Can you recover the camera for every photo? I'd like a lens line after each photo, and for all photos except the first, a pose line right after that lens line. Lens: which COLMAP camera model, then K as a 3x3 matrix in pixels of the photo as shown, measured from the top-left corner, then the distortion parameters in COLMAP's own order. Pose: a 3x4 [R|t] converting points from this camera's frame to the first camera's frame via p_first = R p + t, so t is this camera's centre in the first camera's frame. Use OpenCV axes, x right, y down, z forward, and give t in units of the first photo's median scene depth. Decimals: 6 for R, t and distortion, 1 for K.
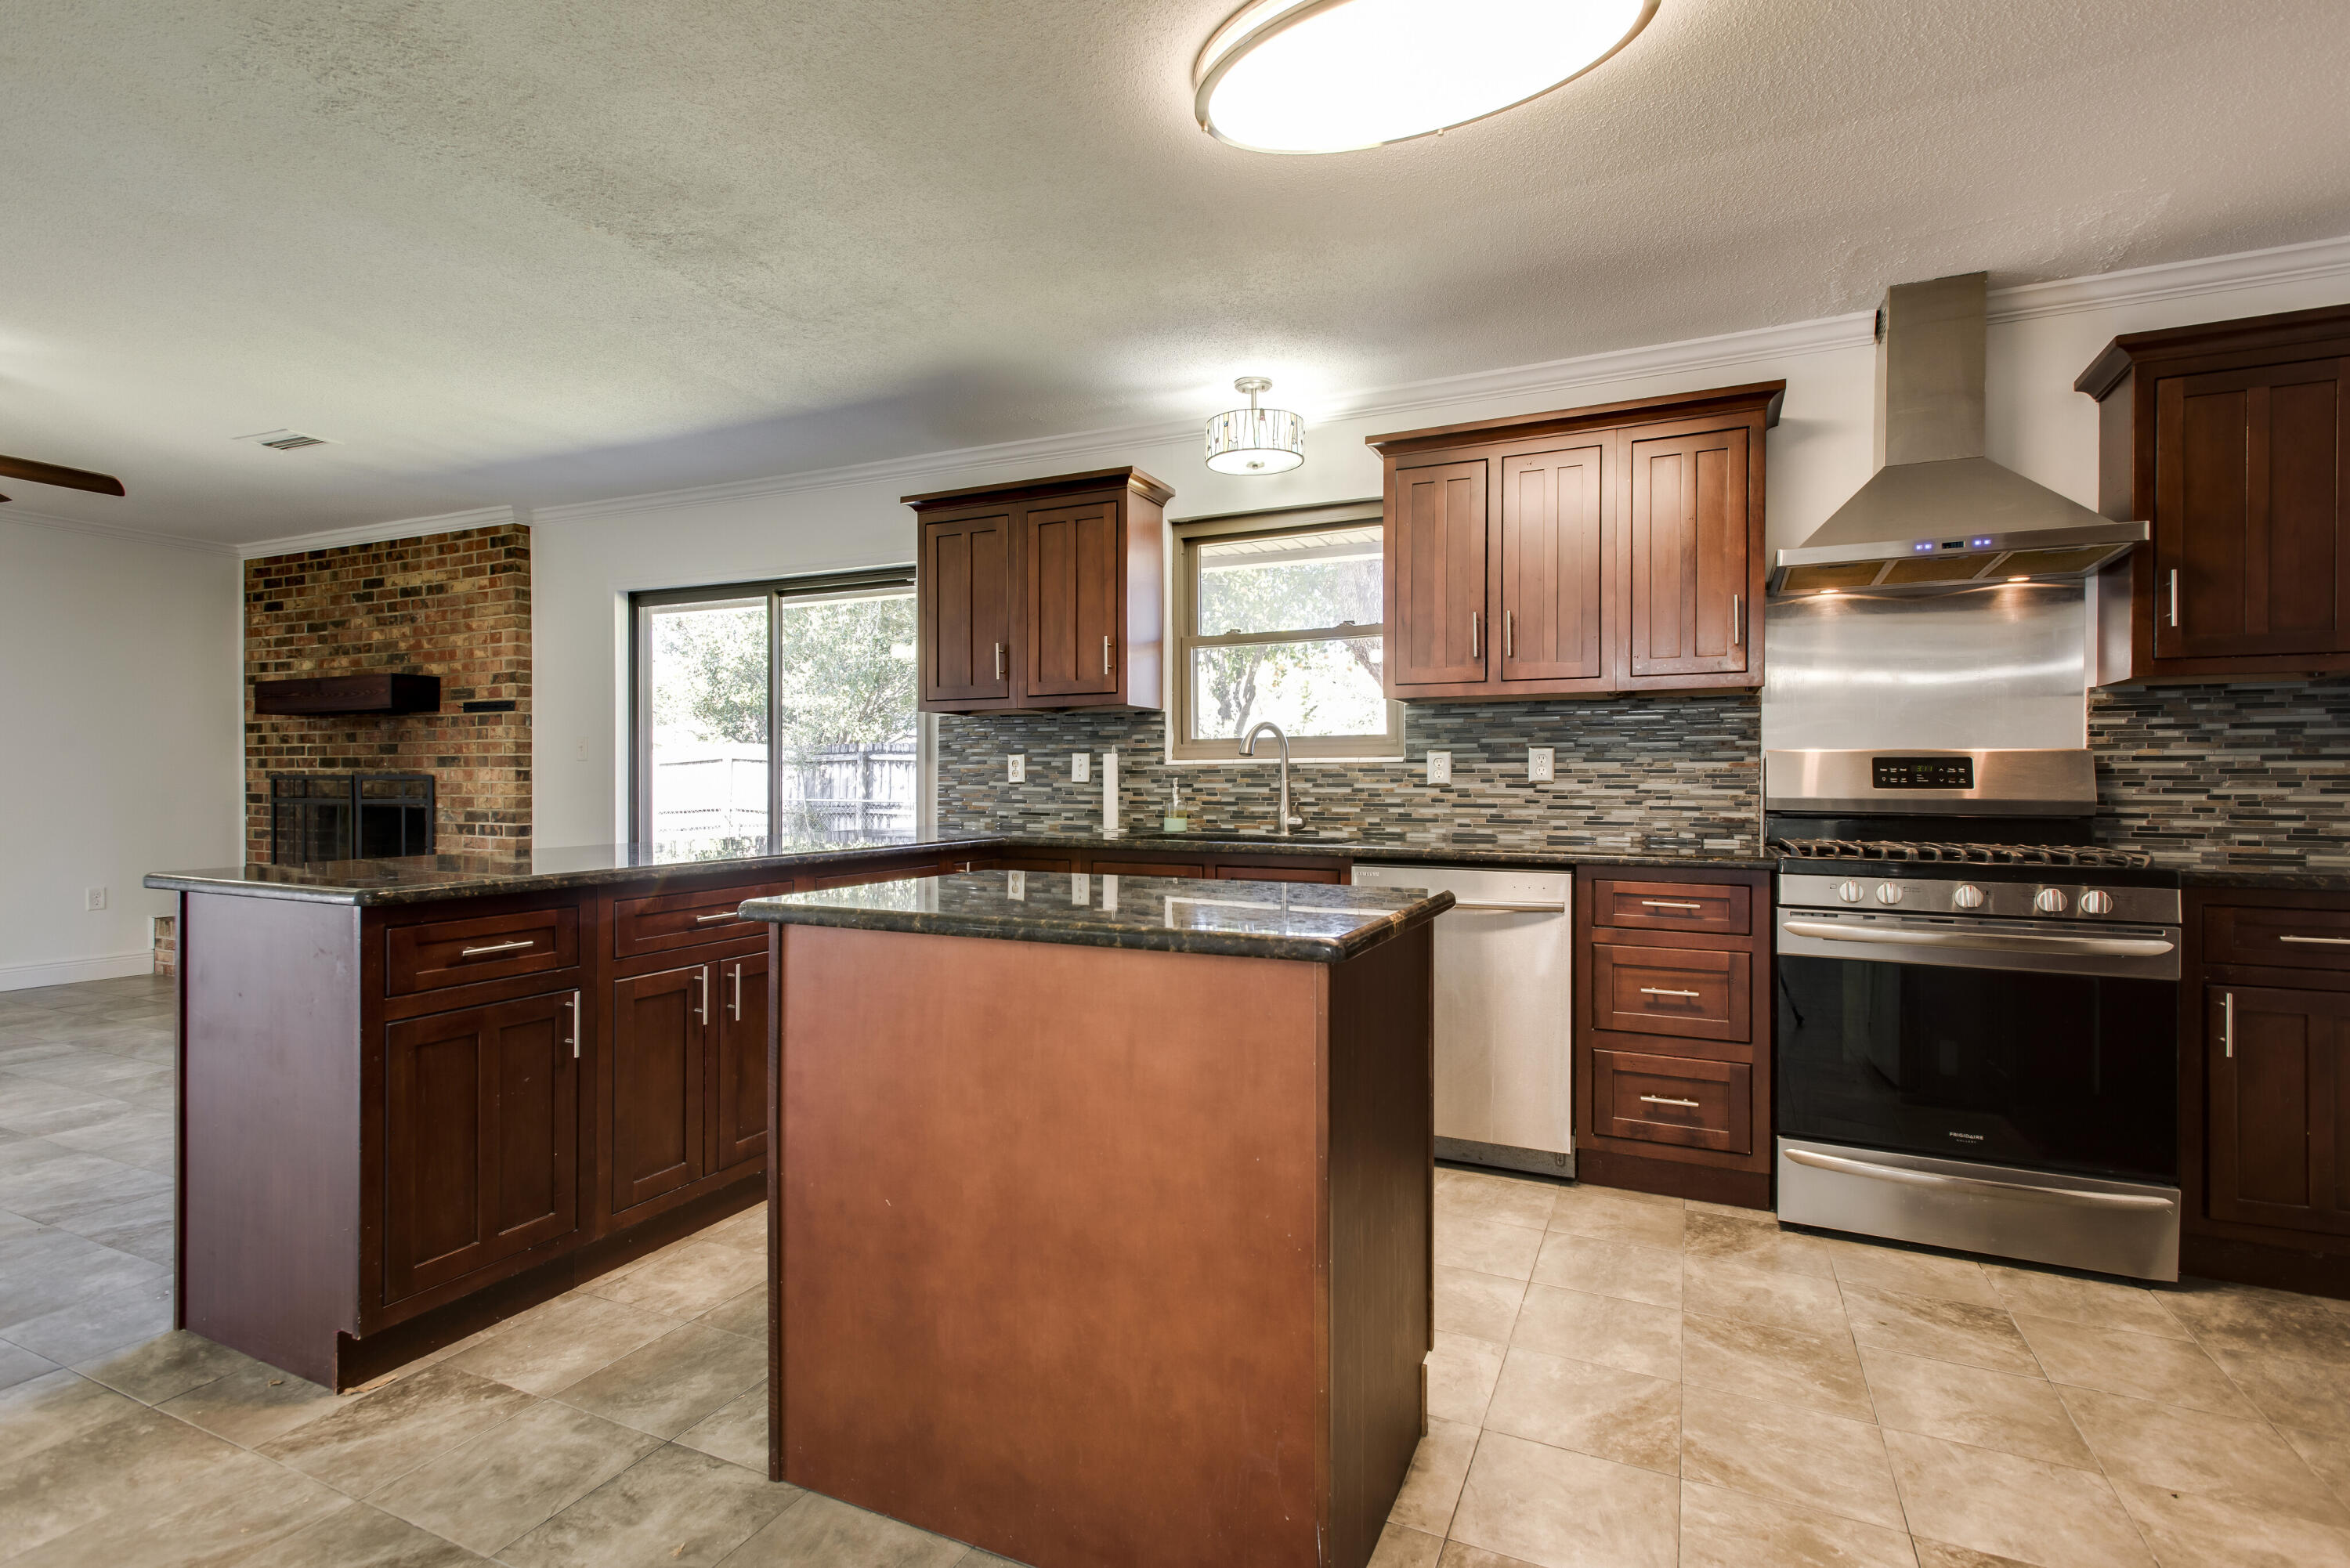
lens RADIAL K [[1096.3, 0, 1172.4], [0, 1096.3, 785.7], [0, 0, 1]] dist [0.014118, -0.001200]
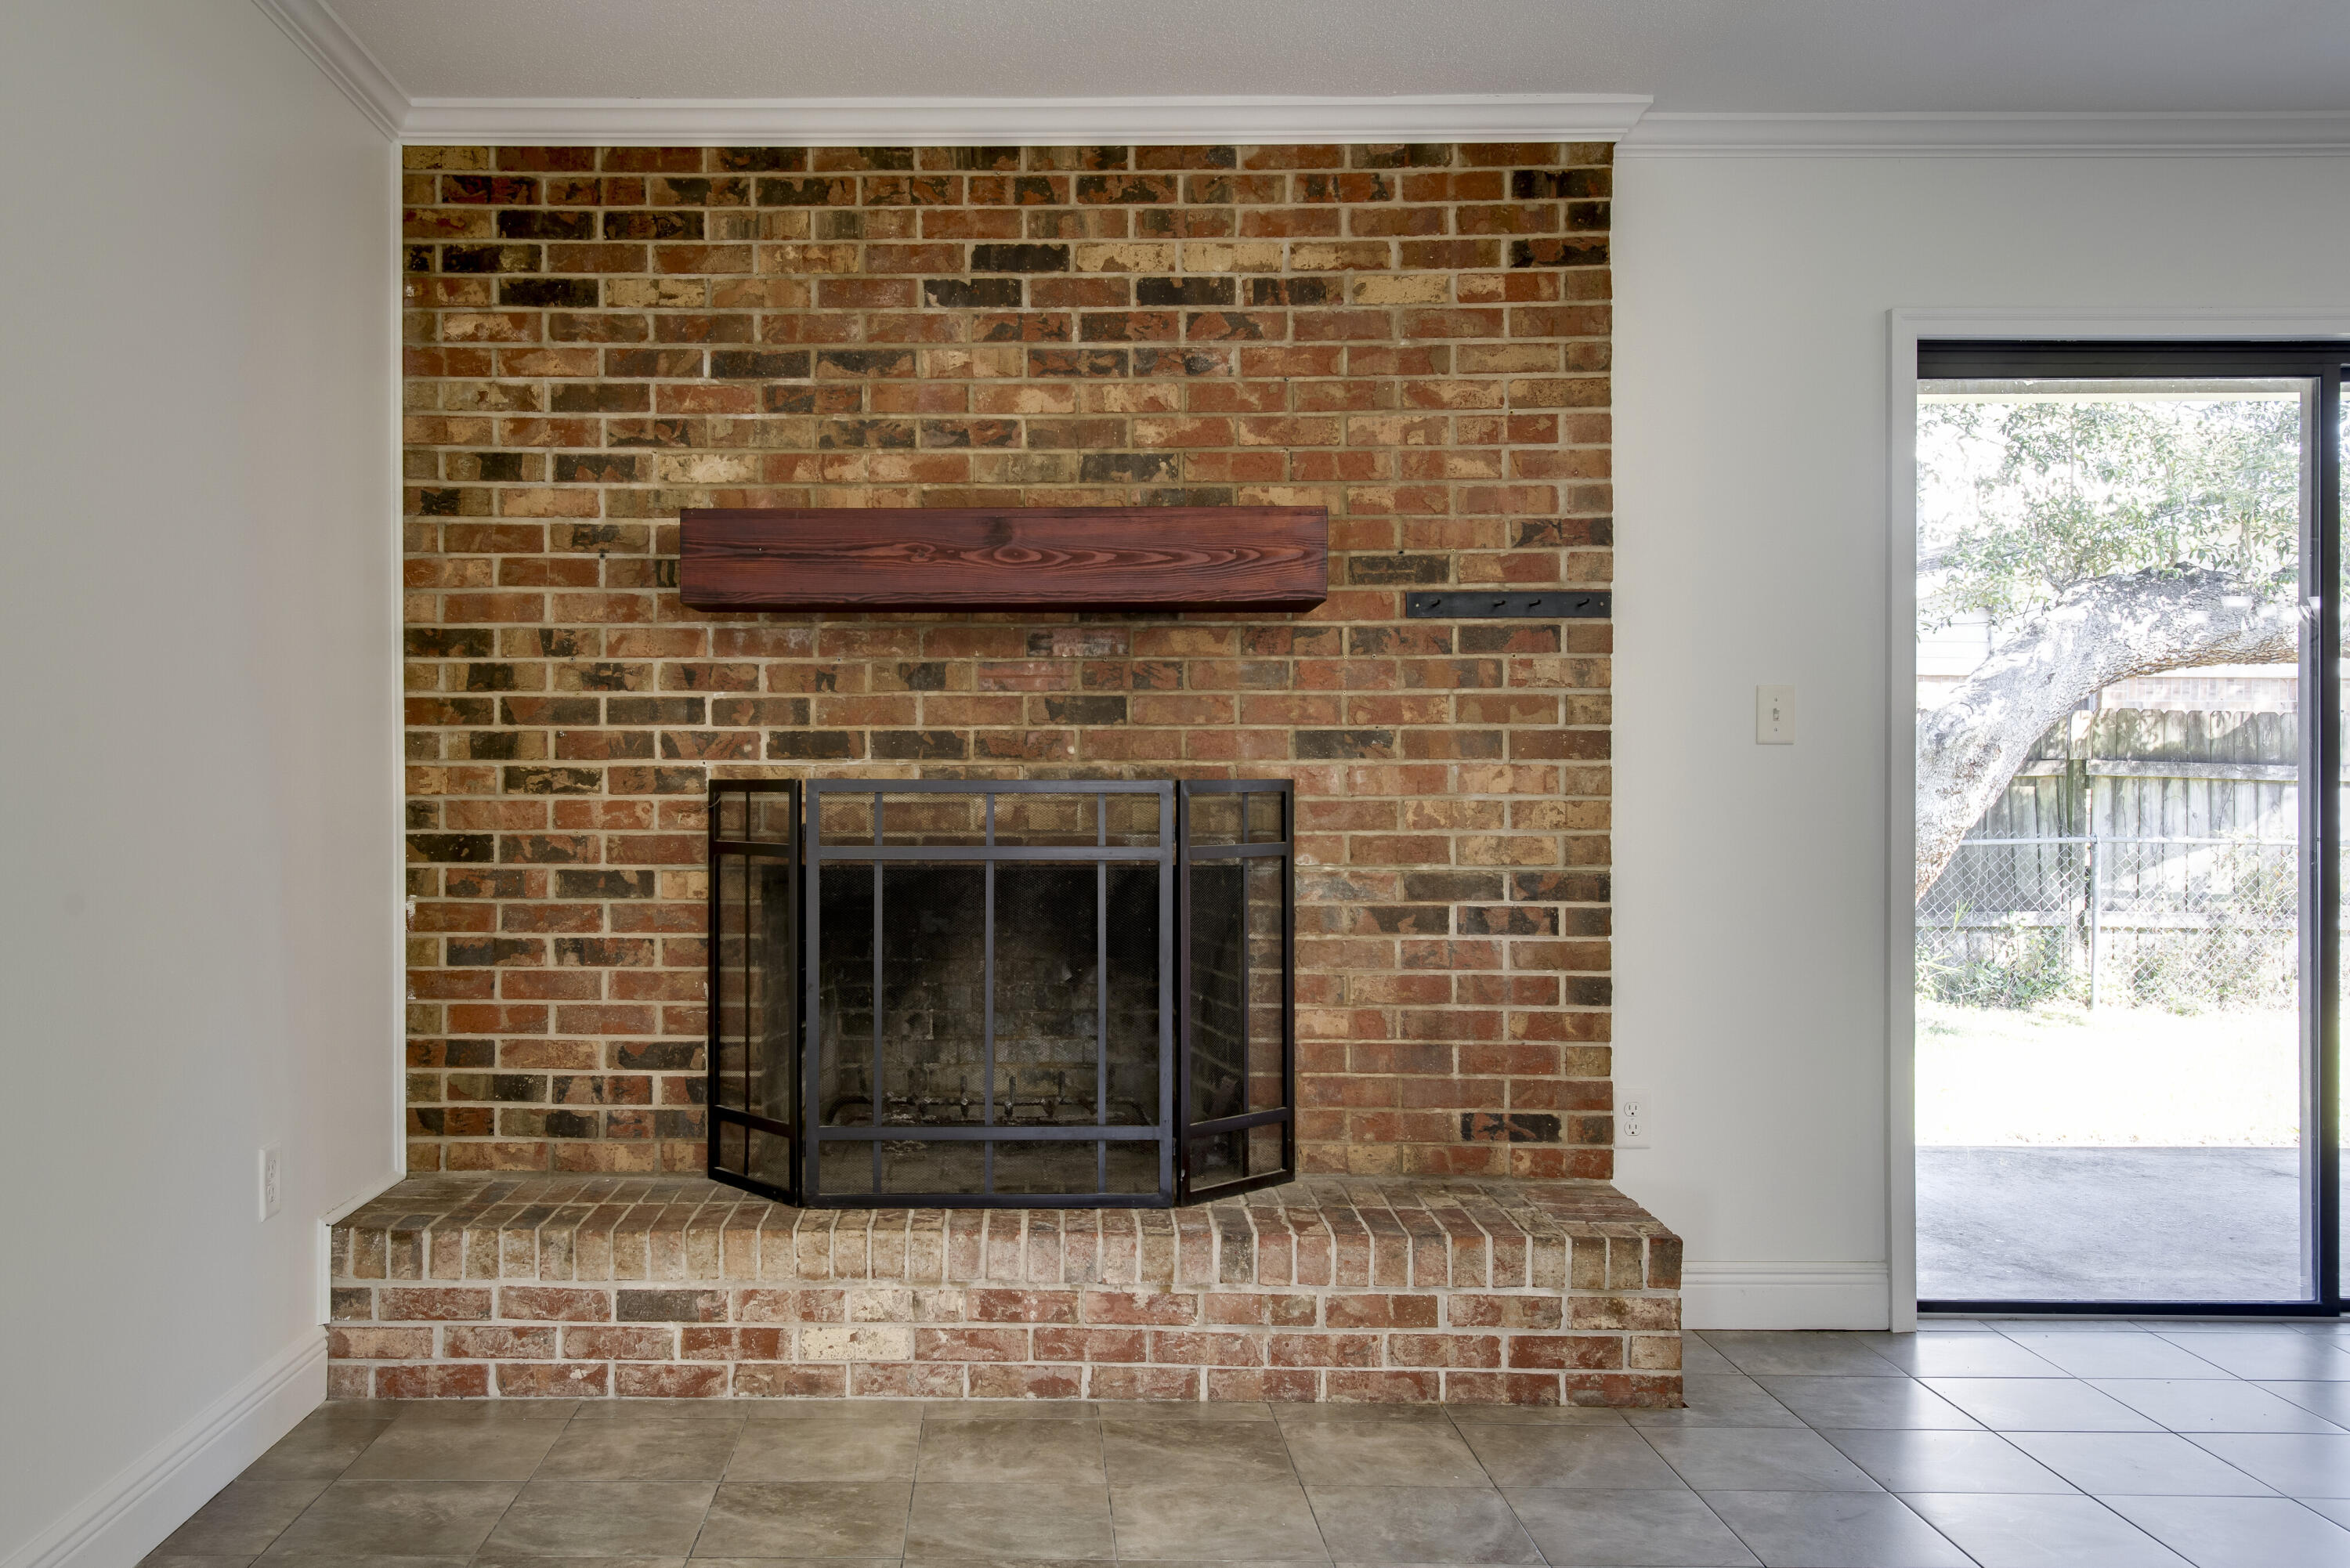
lens RADIAL K [[1993.9, 0, 1170.4], [0, 1993.9, 767.7], [0, 0, 1]] dist [0.056324, -0.075615]
pose [[0.916779, 0.000382, 0.399394, -1.026501], [0.004508, 0.999926, -0.011304, -0.006454], [-0.399368, 0.012164, 0.916710, 0.405239]]
